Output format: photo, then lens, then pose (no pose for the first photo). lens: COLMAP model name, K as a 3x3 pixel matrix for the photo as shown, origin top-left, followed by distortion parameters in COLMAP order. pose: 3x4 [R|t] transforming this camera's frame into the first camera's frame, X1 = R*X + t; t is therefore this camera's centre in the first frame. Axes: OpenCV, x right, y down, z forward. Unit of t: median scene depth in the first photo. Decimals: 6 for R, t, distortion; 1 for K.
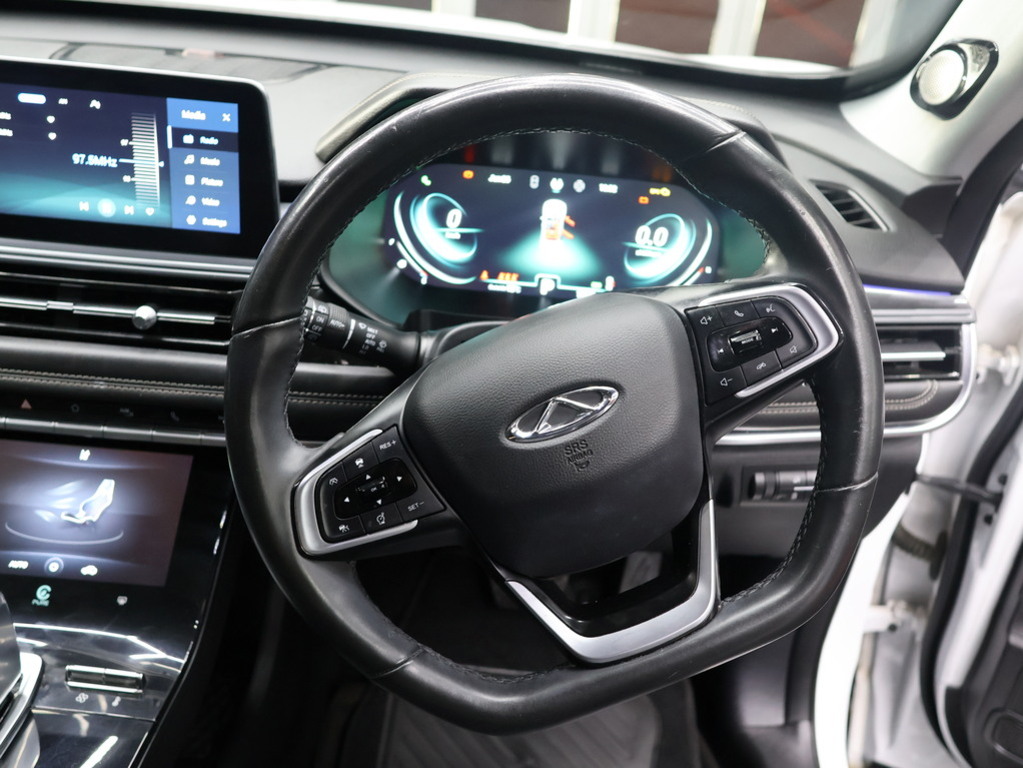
lens RADIAL K [[870.4, 0, 511.2], [0, 870.4, 383.9], [0, 0, 1]] dist [0.000831, -0.002448]
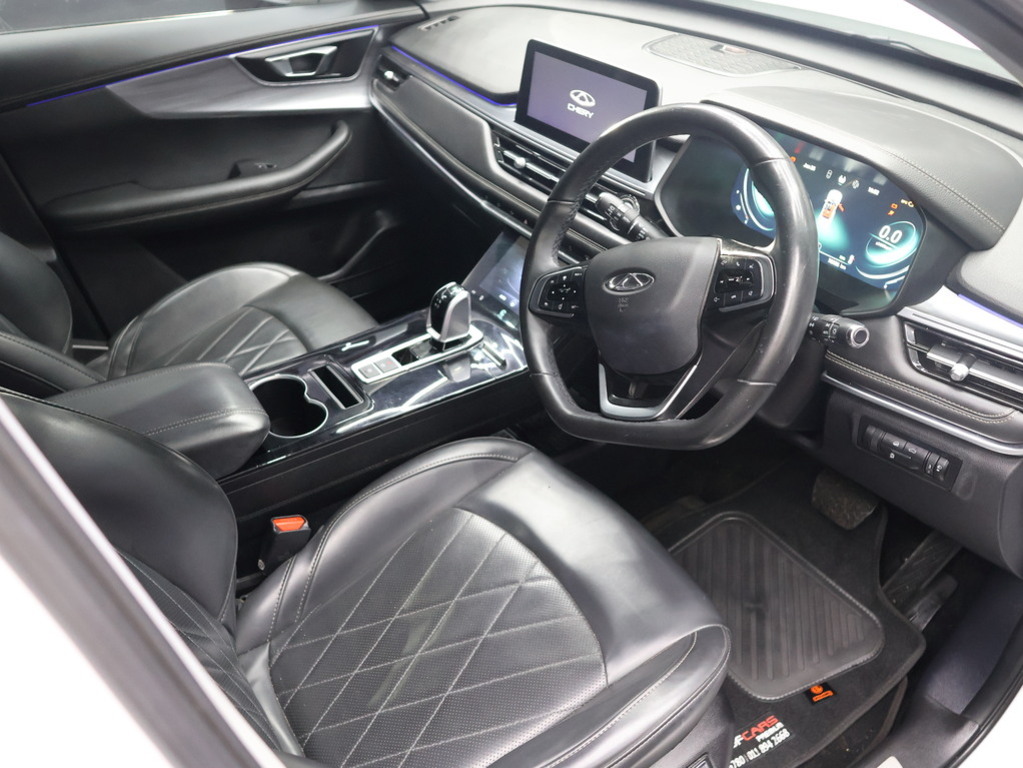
lens RADIAL K [[870.4, 0, 509.2], [0, 870.4, 378.4], [0, 0, 1]] dist [0.000831, -0.002448]
pose [[0.574631, 0.388470, -0.720340, 1.008500], [-0.338828, 0.914116, 0.222681, -0.079997], [0.744980, 0.116112, 0.656904, -0.313103]]
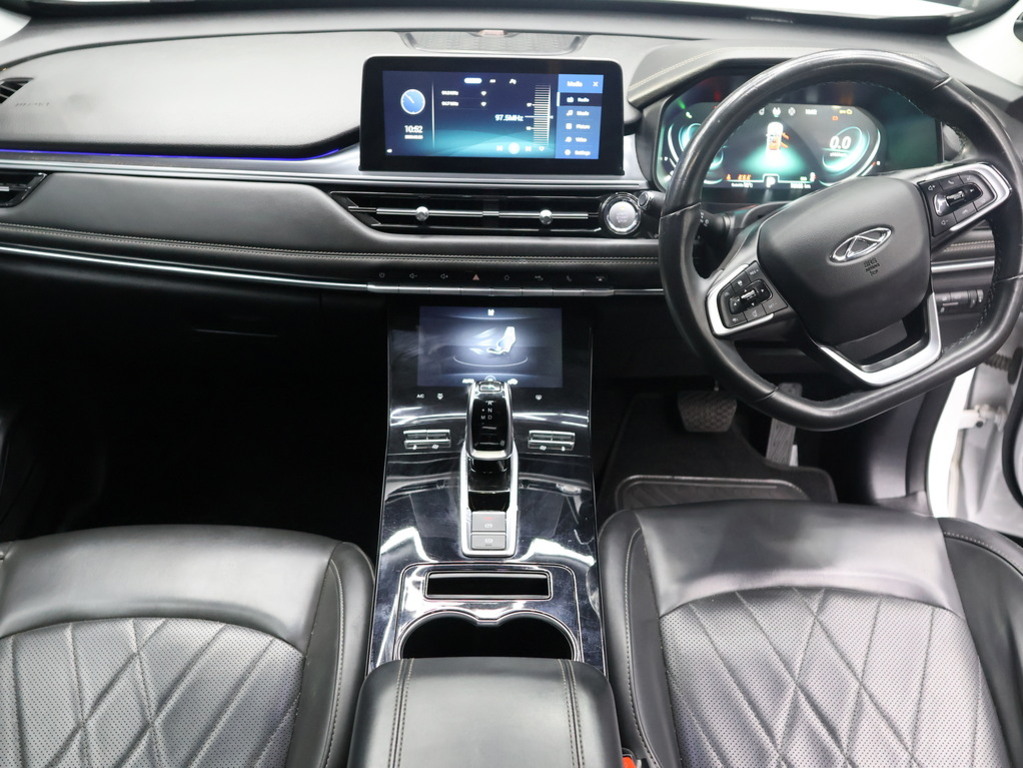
lens RADIAL K [[870.4, 0, 508.5], [0, 870.4, 387.5], [0, 0, 1]] dist [0.000831, -0.002448]
pose [[0.997424, -0.071693, 0.002155, -0.509993], [0.071216, 0.993465, 0.089190, 0.084741], [-0.008535, -0.088807, 0.996012, -0.596188]]
